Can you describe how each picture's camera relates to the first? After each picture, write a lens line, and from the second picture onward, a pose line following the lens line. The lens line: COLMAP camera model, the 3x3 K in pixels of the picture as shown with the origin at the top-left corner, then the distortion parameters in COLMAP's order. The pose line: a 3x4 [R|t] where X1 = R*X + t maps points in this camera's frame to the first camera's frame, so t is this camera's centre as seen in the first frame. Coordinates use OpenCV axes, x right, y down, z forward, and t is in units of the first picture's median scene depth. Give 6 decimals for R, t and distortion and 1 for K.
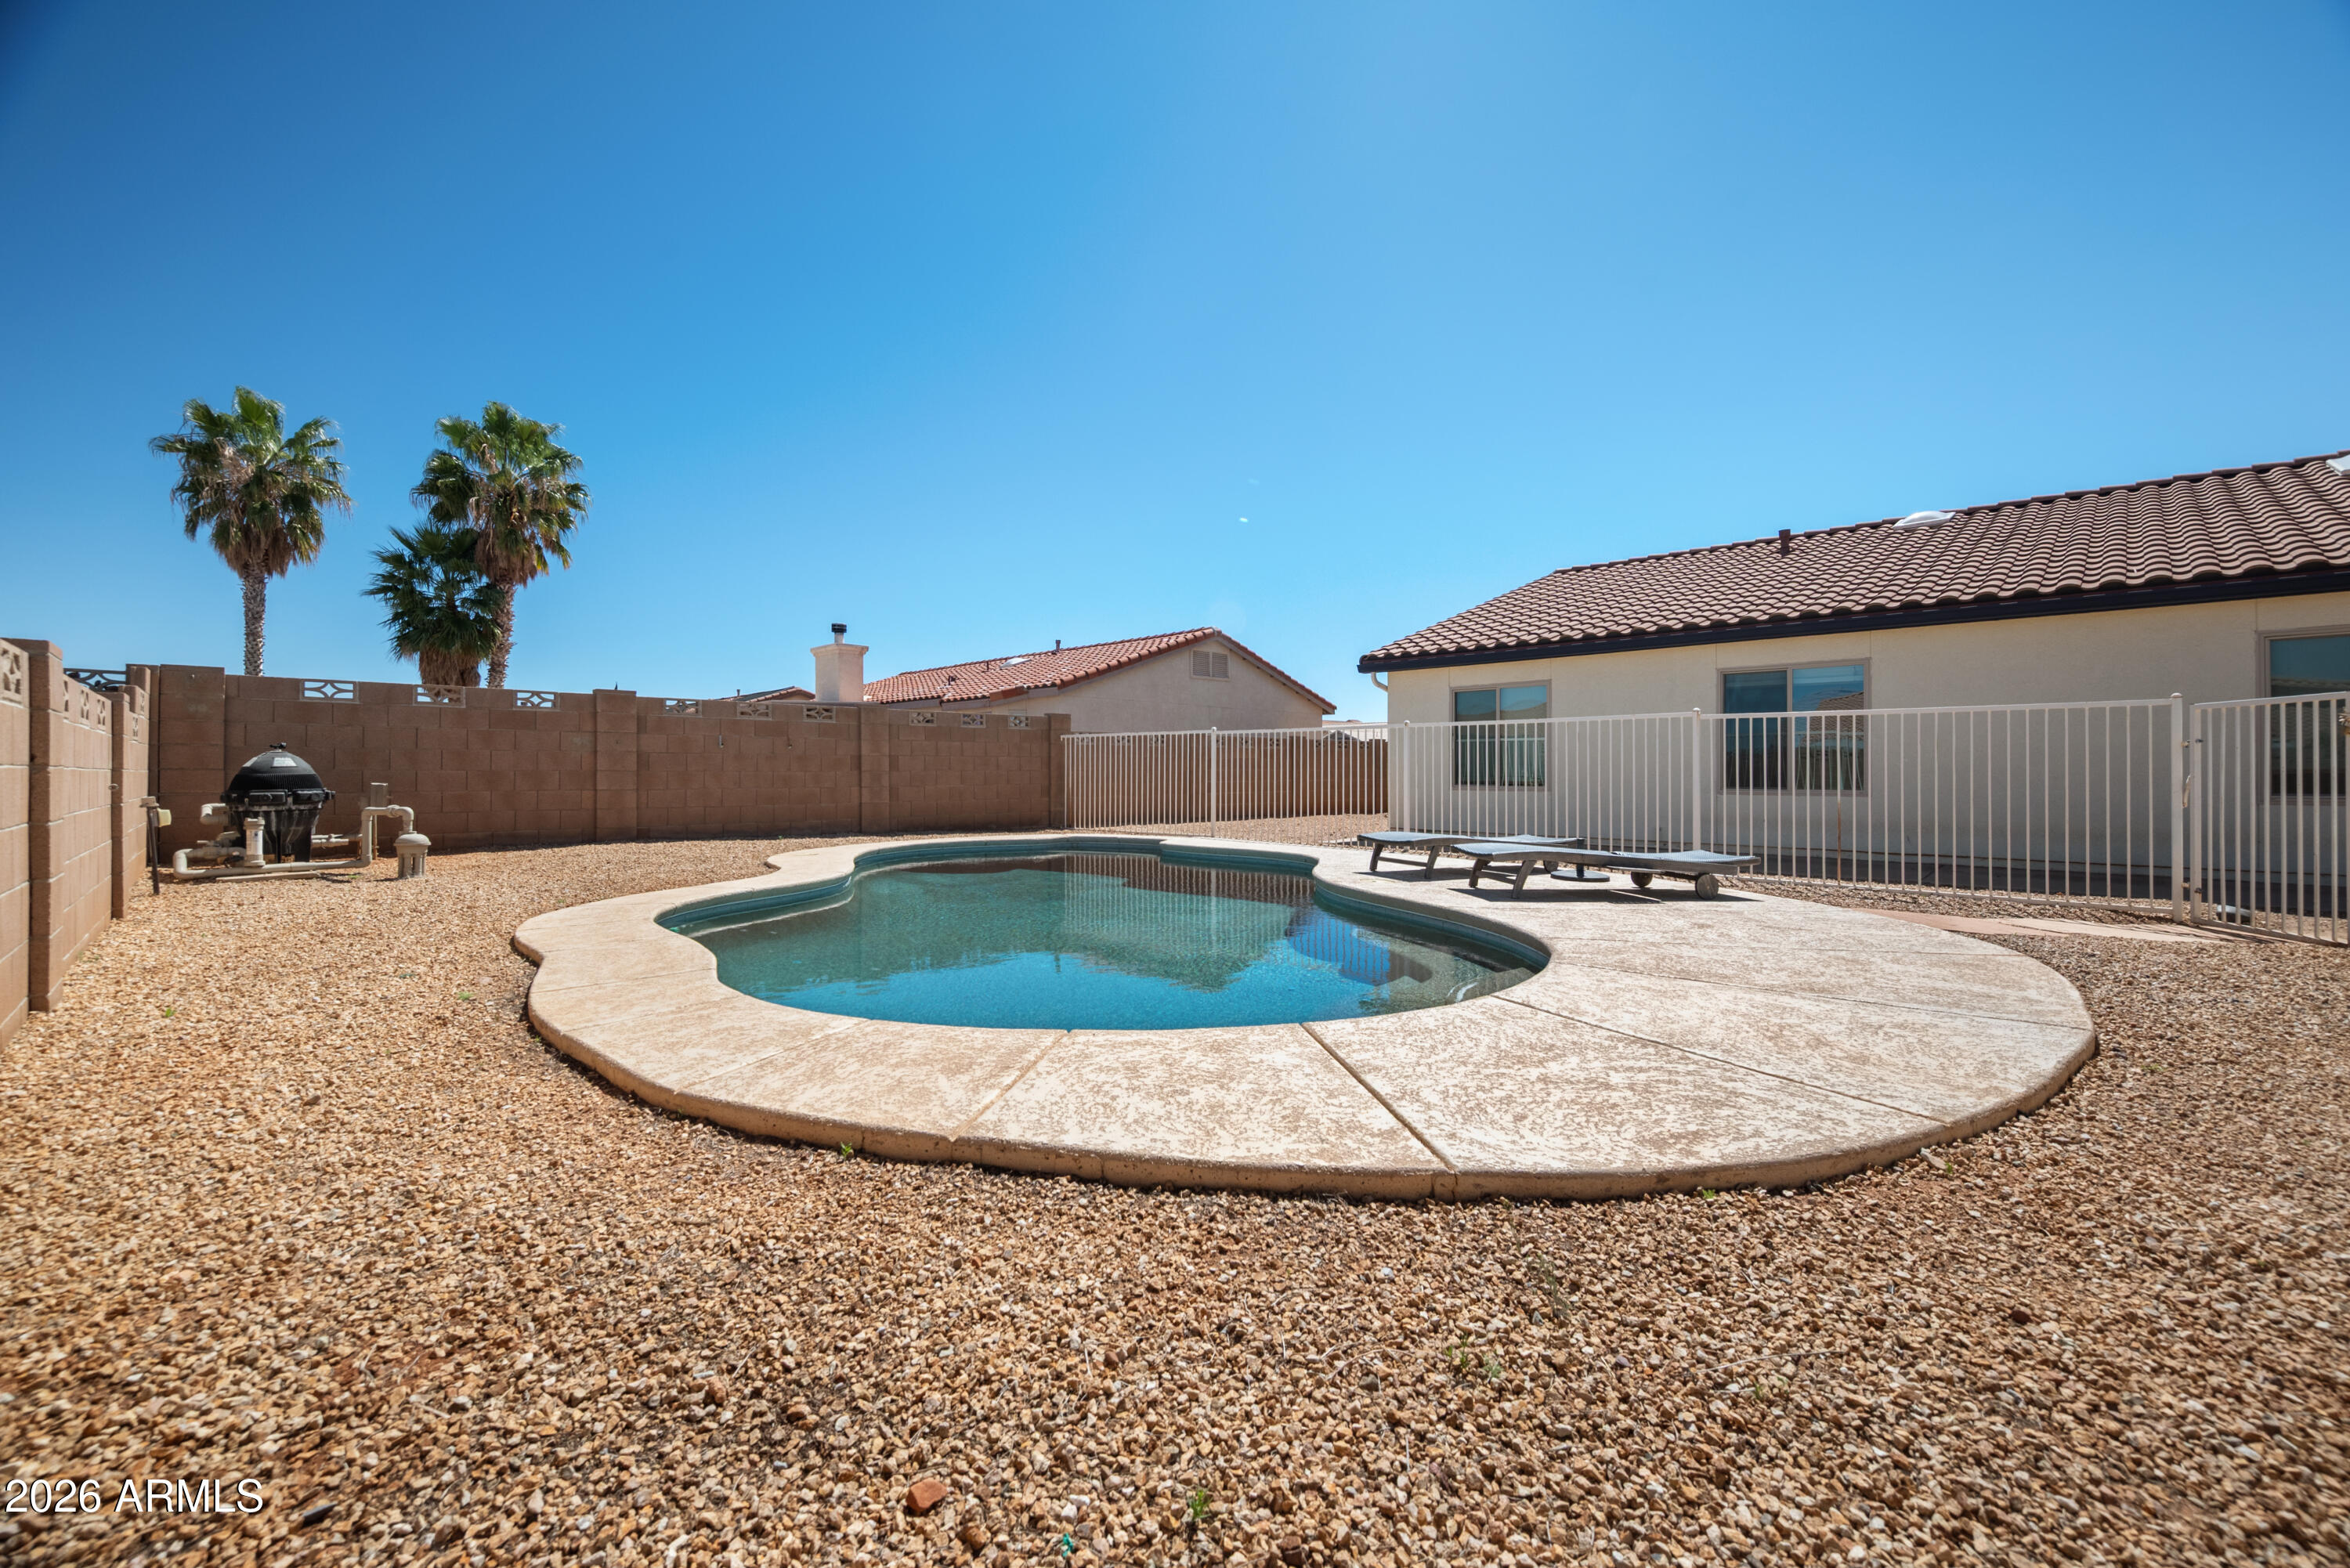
lens RADIAL K [[958.7, 0, 1176.9], [0, 958.7, 792.9], [0, 0, 1]] dist [-0.001323, 0.000086]
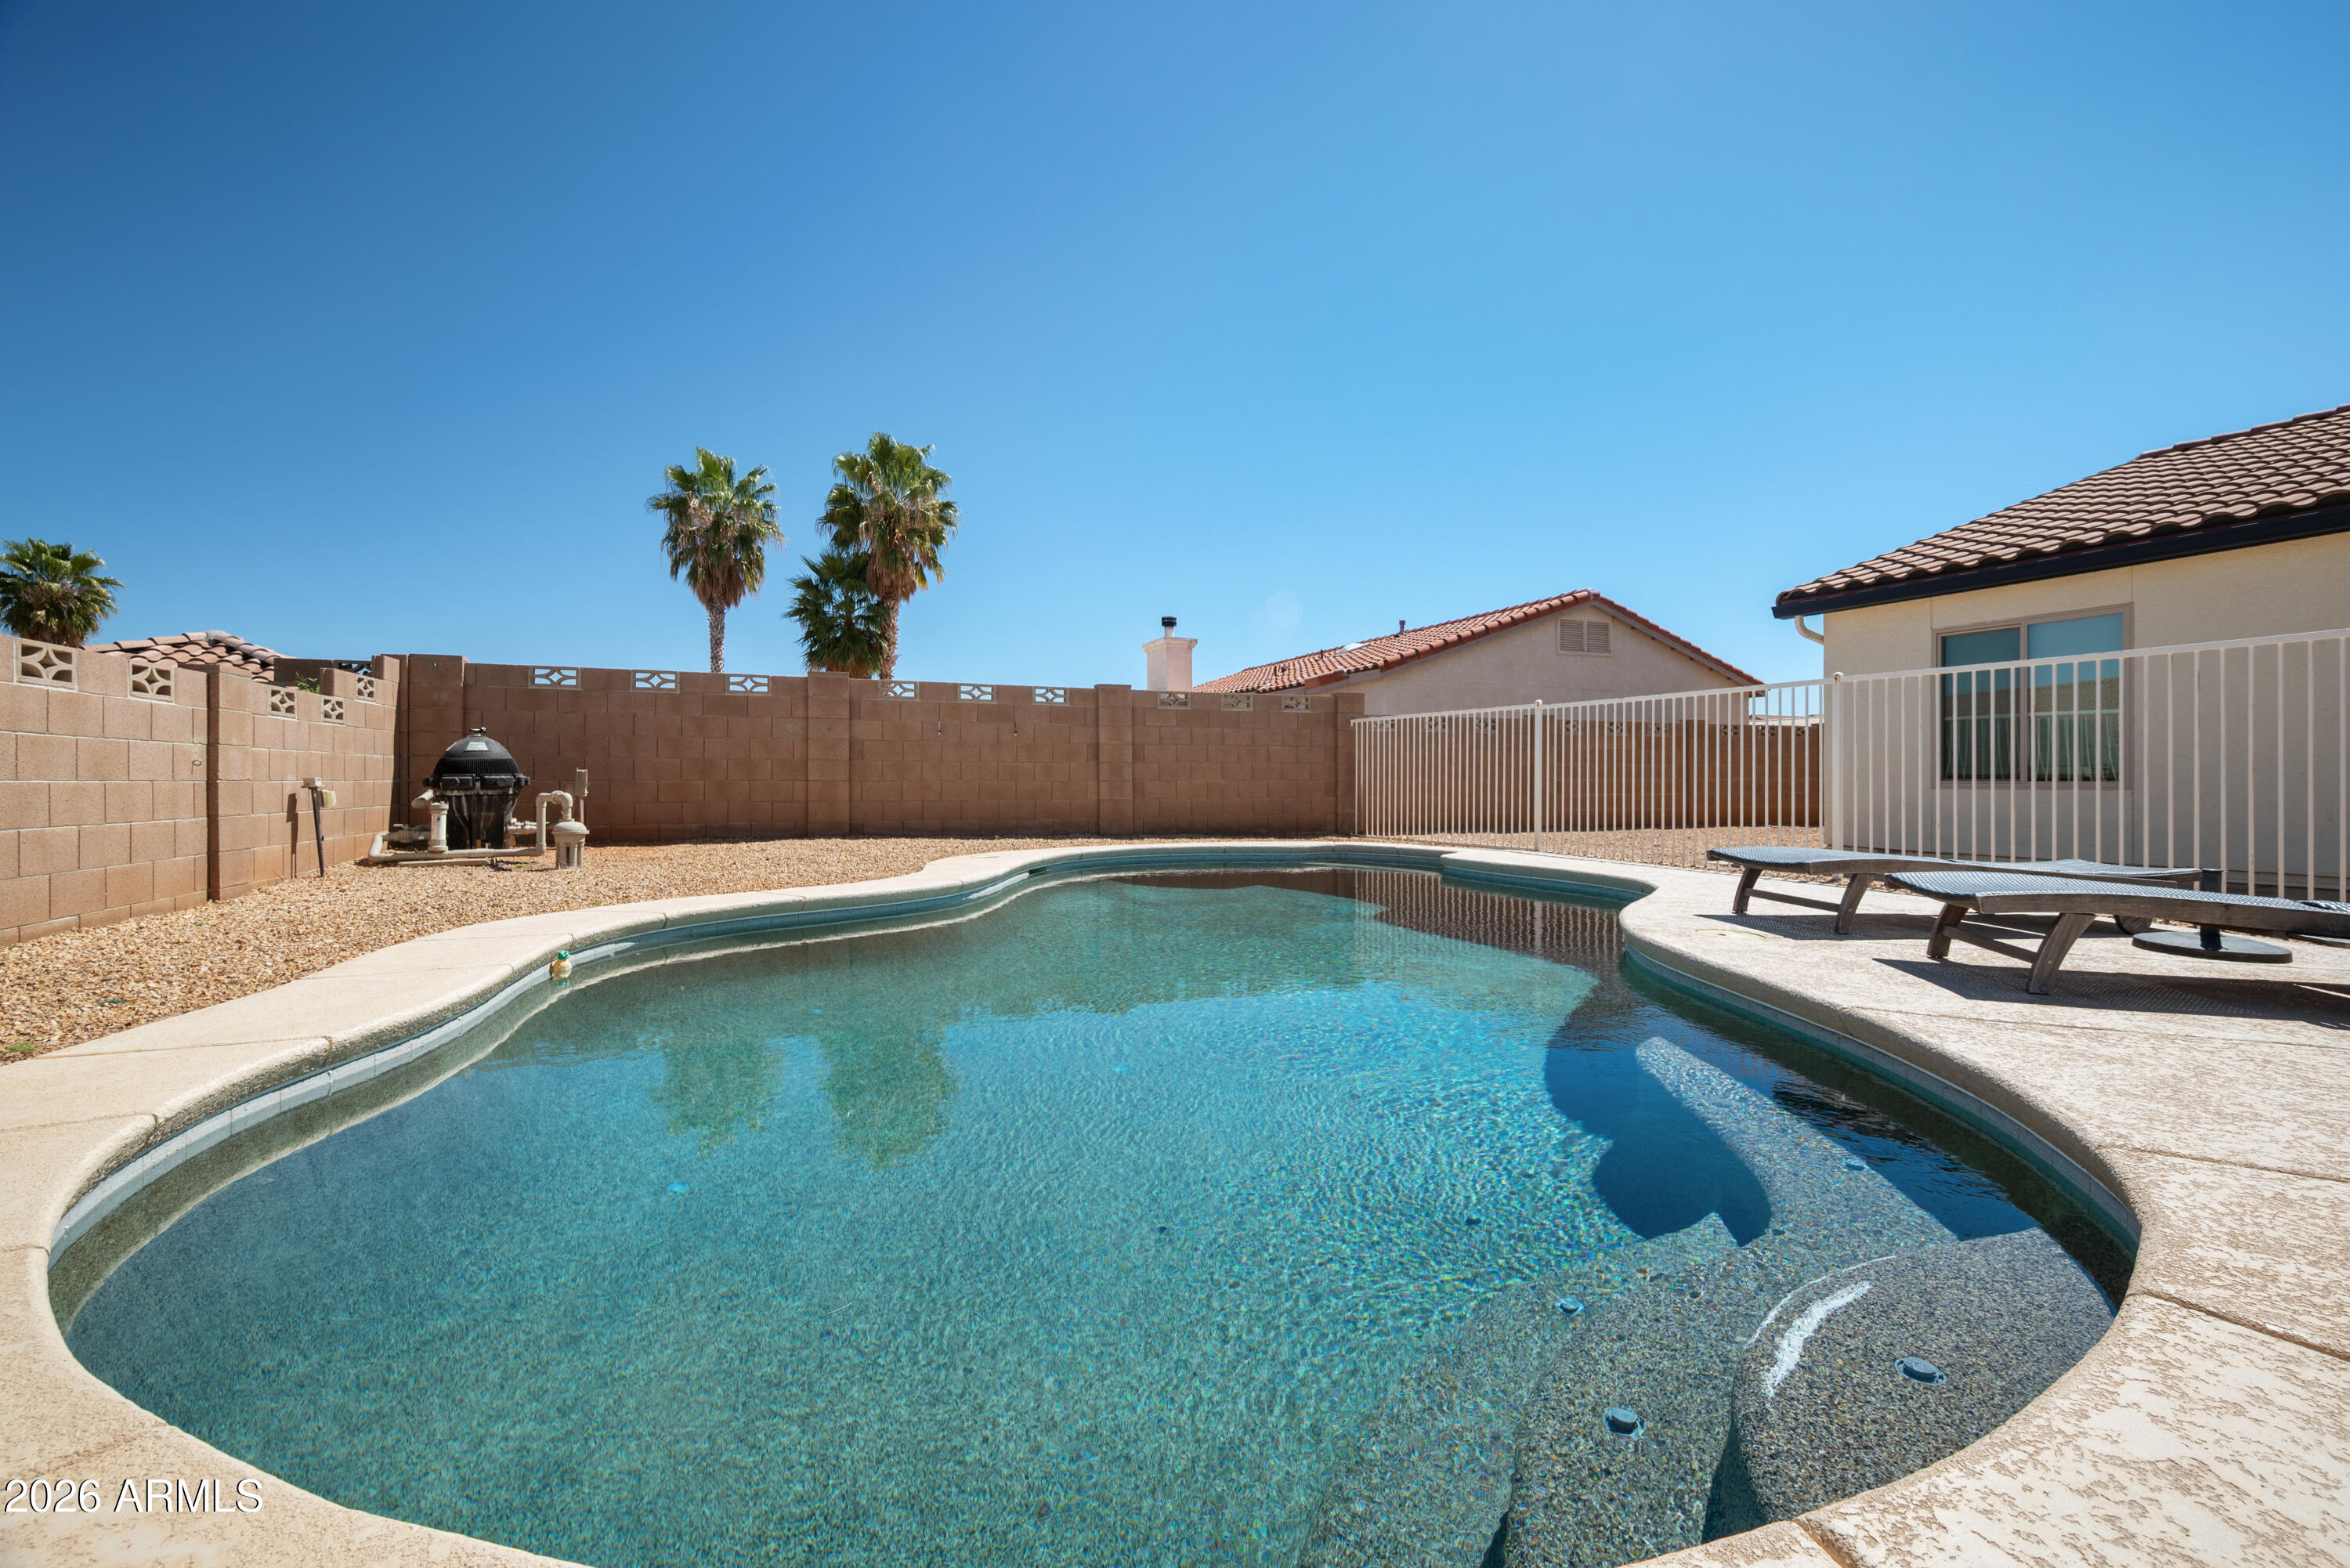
lens RADIAL K [[1009.6, 0, 1176.7], [0, 1009.6, 795.2], [0, 0, 1]] dist [-0.002633, 0.000174]
pose [[0.926852, 0.006165, -0.375375, 0.062571], [-0.008489, 0.999954, -0.004537, 0.008688], [0.375330, 0.007391, 0.926862, 0.163421]]
